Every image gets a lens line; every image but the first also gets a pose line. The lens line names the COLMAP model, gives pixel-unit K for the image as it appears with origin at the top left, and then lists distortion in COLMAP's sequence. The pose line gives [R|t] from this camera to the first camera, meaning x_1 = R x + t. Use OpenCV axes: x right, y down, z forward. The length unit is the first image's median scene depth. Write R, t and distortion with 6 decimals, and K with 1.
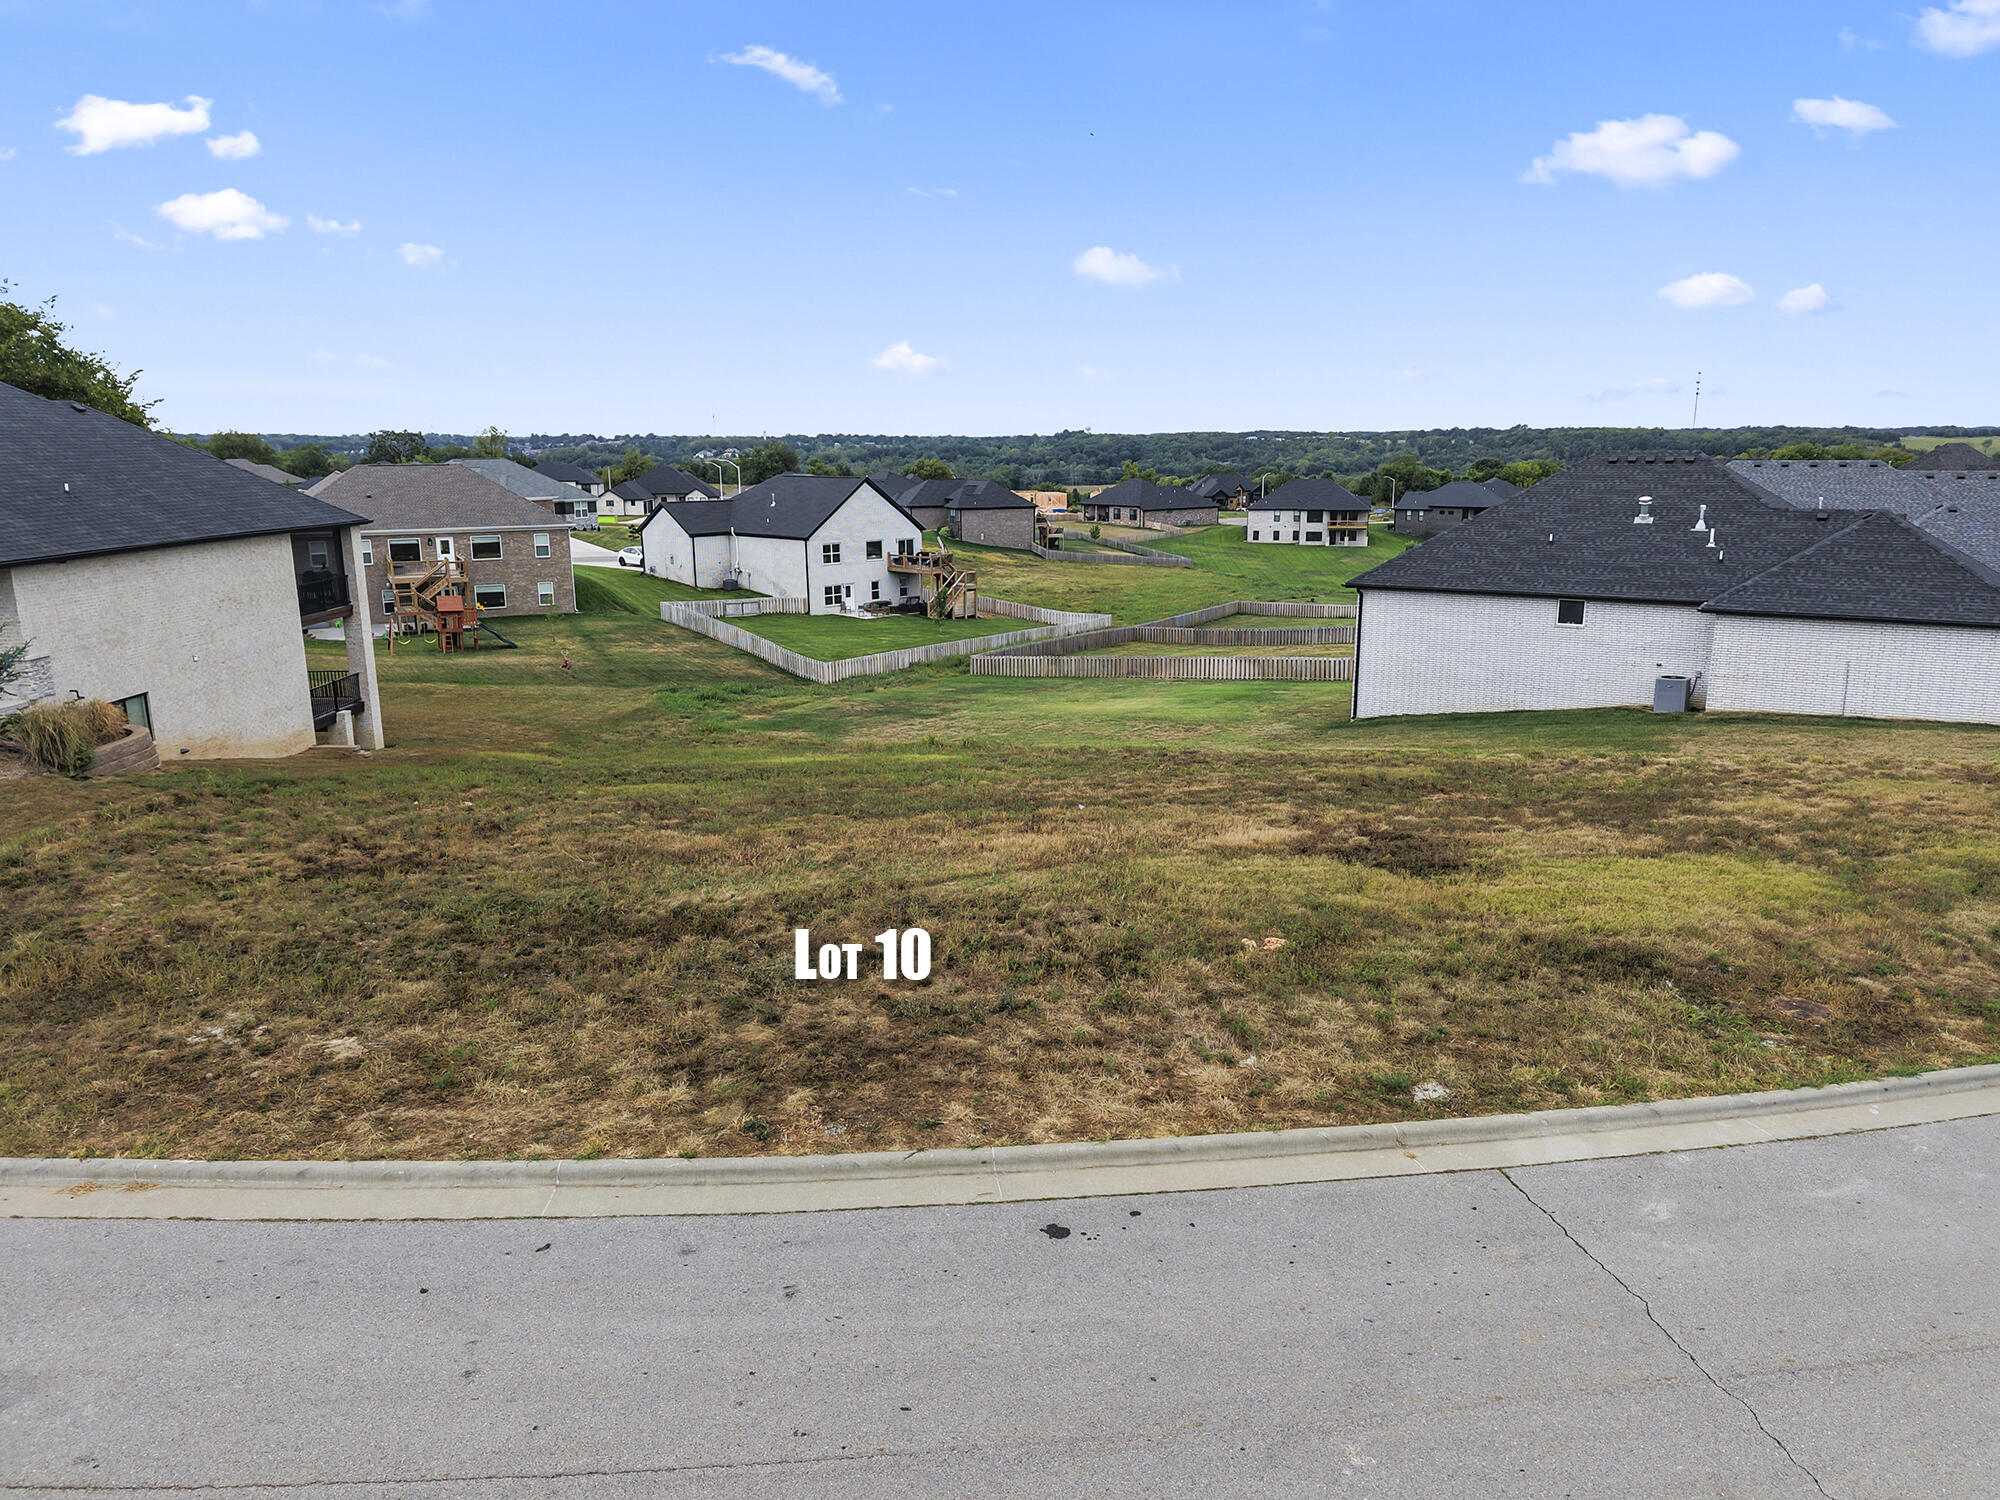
lens RADIAL K [[1359.4, 0, 1002.5], [0, 1359.4, 711.0], [0, 0, 1]] dist [0.060193, -0.090371]
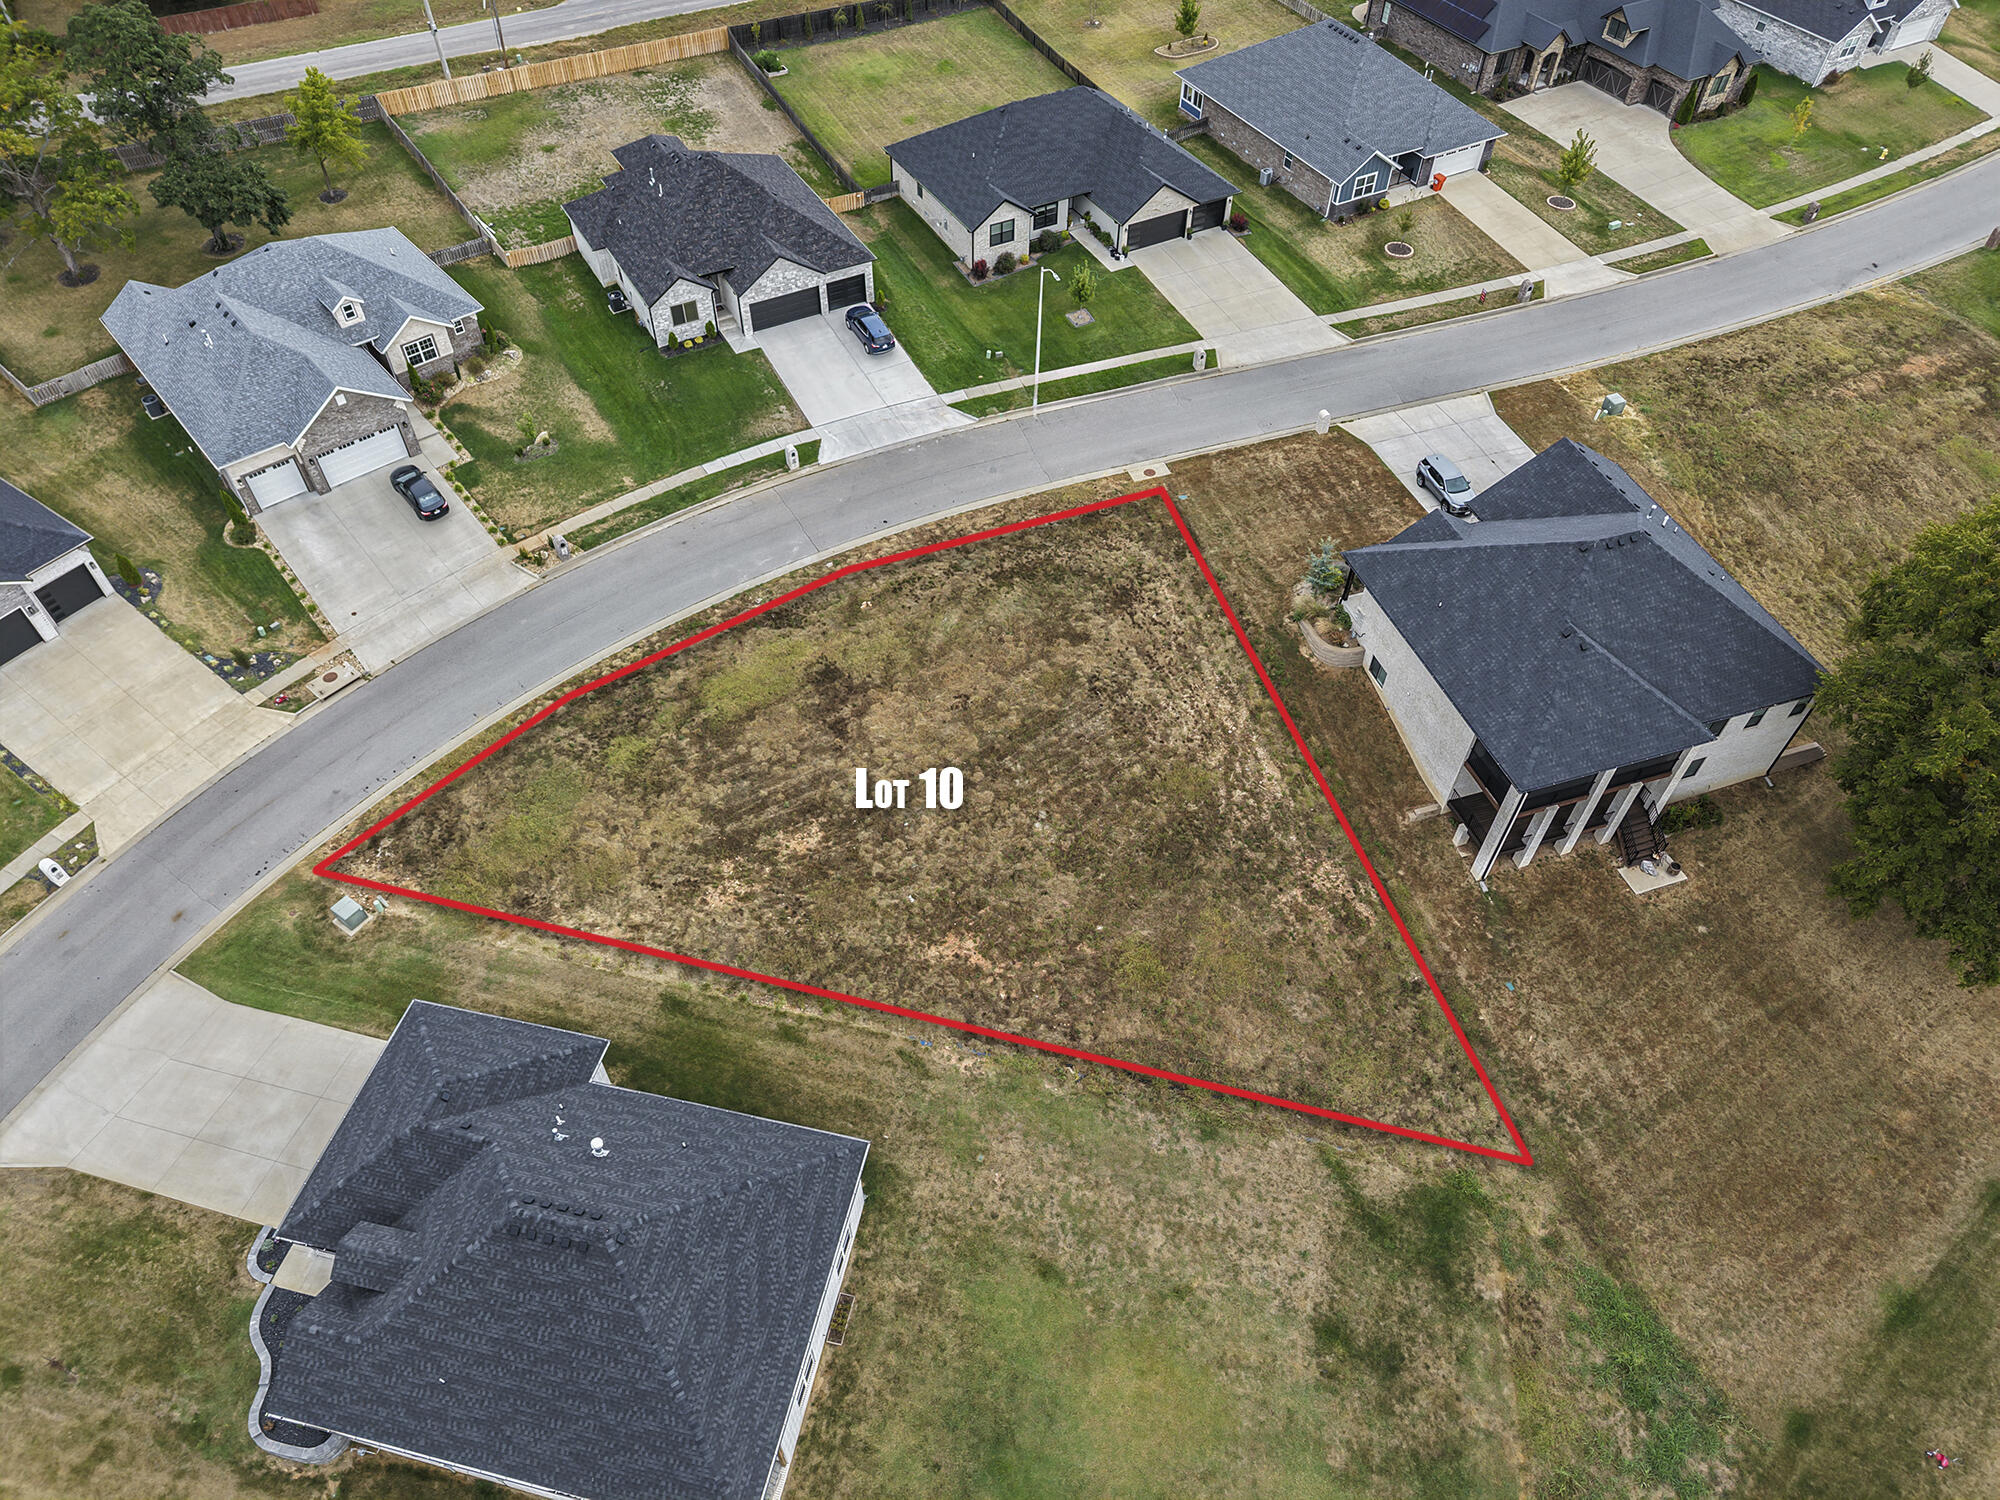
lens RADIAL K [[1359.4, 0, 1002.5], [0, 1359.4, 711.0], [0, 0, 1]] dist [0.060193, -0.090371]
pose [[-0.940524, 0.245626, -0.234695, 0.151753], [-0.074902, 0.523909, 0.848475, -0.568913], [0.331366, 0.815590, -0.474351, 0.600551]]
